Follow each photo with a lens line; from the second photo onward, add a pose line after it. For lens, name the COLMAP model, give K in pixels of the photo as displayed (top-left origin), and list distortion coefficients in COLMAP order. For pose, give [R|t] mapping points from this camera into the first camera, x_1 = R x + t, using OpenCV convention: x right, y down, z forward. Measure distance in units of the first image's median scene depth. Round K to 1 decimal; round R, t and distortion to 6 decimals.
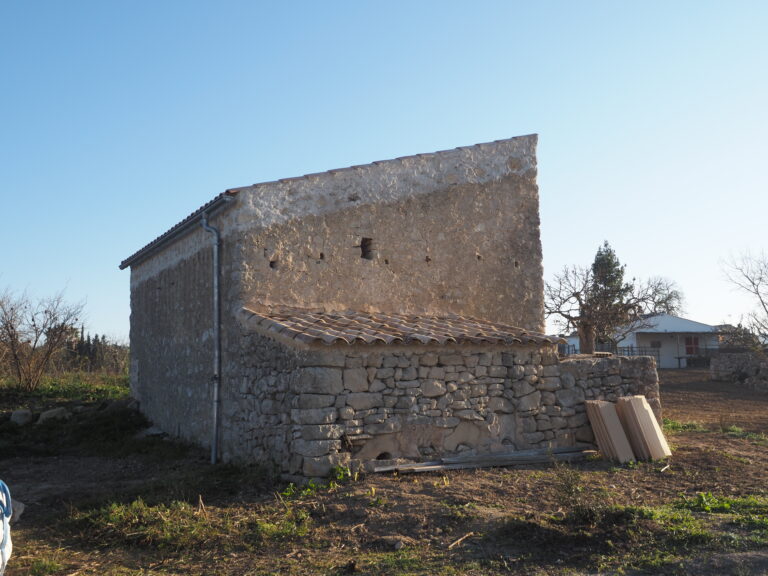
lens RADIAL K [[815.7, 0, 384.0], [0, 815.7, 288.0], [0, 0, 1]] dist [0.002741, -0.025311]
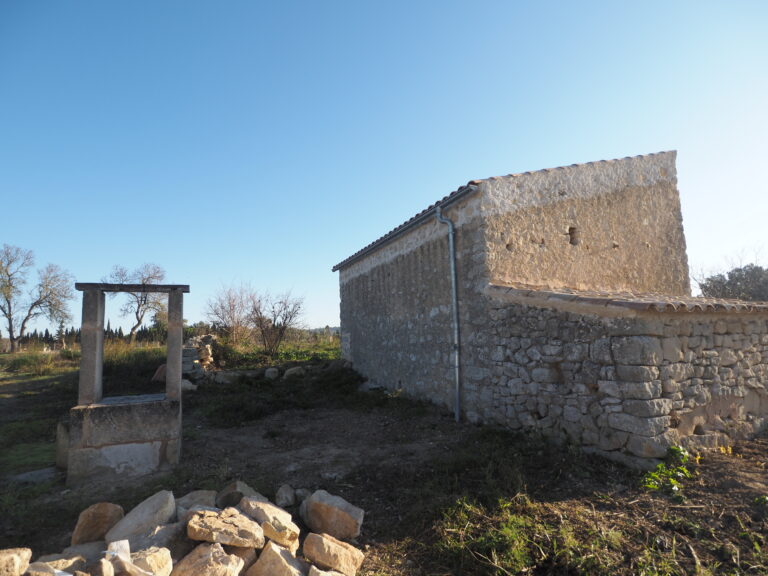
lens RADIAL K [[420.7, 0, 384.0], [0, 420.7, 288.0], [0, 0, 1]] dist [-0.020517, 0.000584]
pose [[0.995708, -0.017341, -0.090906, -0.249235], [0.015417, 0.999643, -0.021834, 0.037556], [0.091252, 0.020339, 0.995620, 0.386813]]
